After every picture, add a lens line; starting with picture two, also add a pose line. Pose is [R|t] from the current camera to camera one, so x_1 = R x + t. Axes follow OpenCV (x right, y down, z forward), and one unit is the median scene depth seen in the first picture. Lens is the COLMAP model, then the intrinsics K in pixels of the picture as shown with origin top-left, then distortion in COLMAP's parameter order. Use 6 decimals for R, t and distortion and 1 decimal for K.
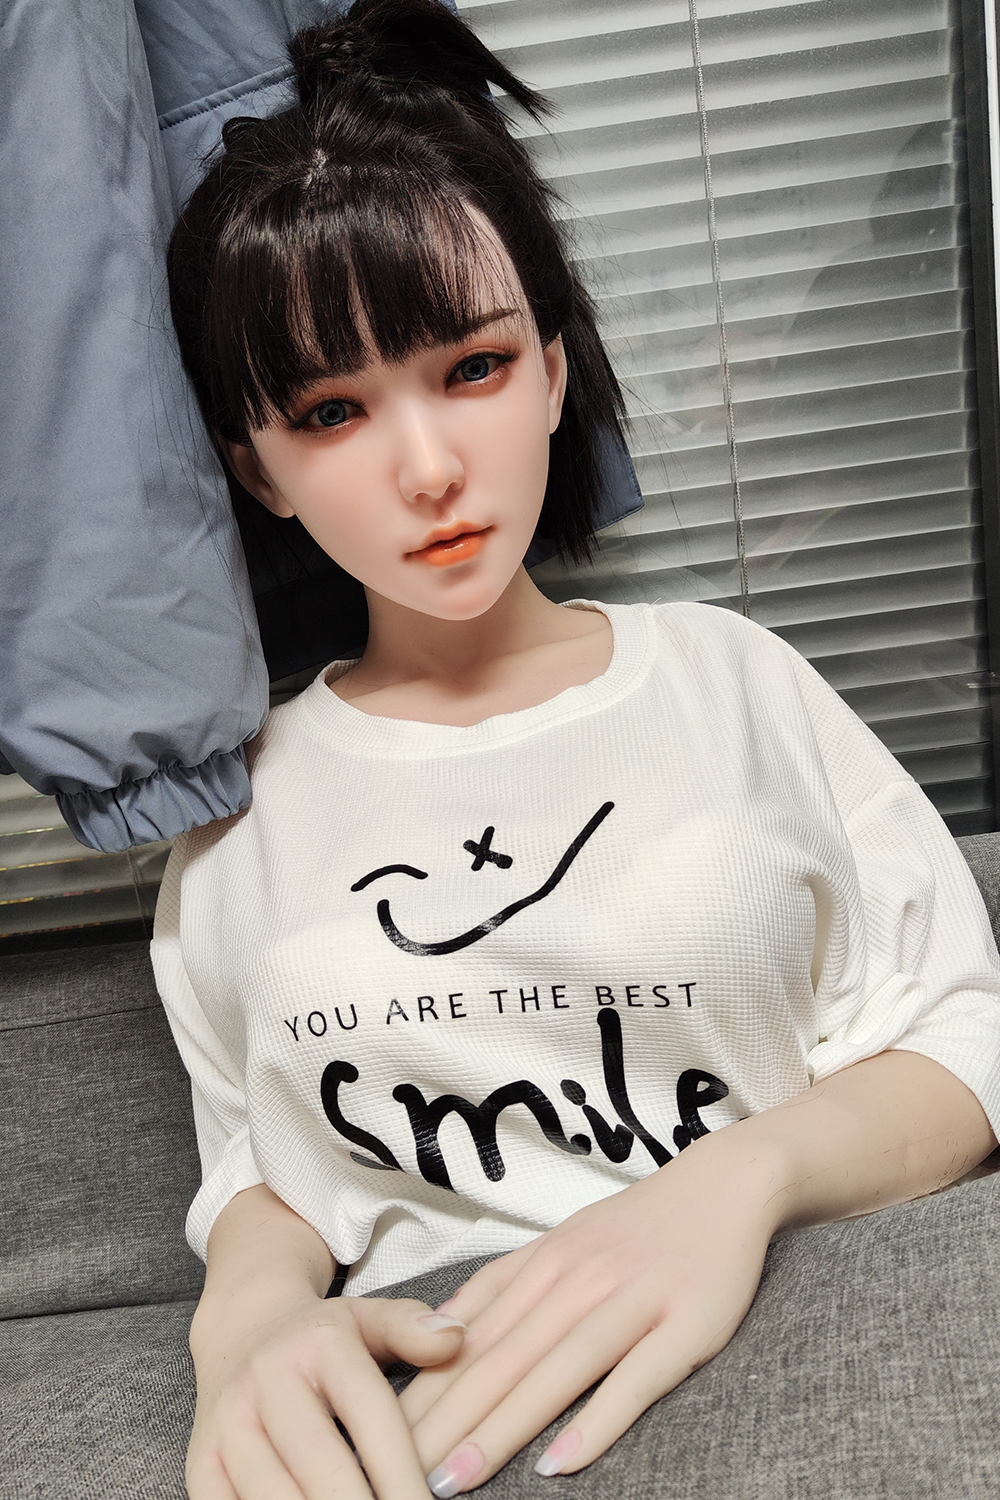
lens RADIAL K [[1266.4, 0, 507.6], [0, 1266.4, 744.8], [0, 0, 1]] dist [0.021731, -0.050265]
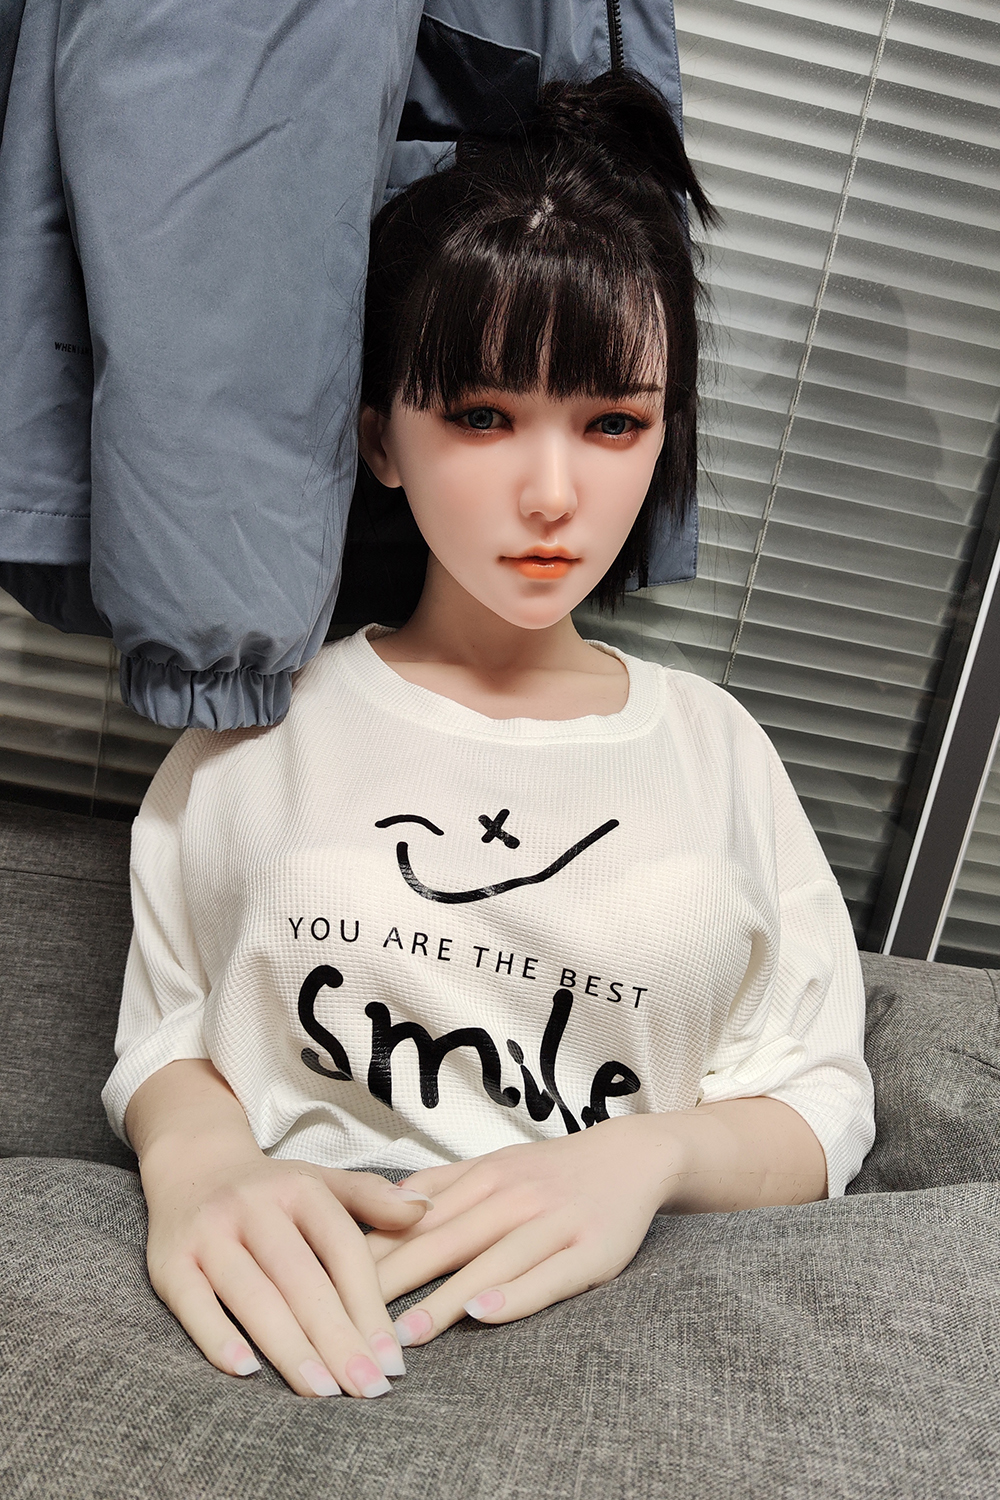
lens RADIAL K [[1266.4, 0, 541.0], [0, 1266.4, 751.0], [0, 0, 1]] dist [0.021731, -0.050265]
pose [[0.940348, 0.309740, 0.140739, -0.163474], [-0.306422, 0.950821, -0.045220, 0.057967], [-0.147824, -0.000603, 0.989014, -0.128526]]
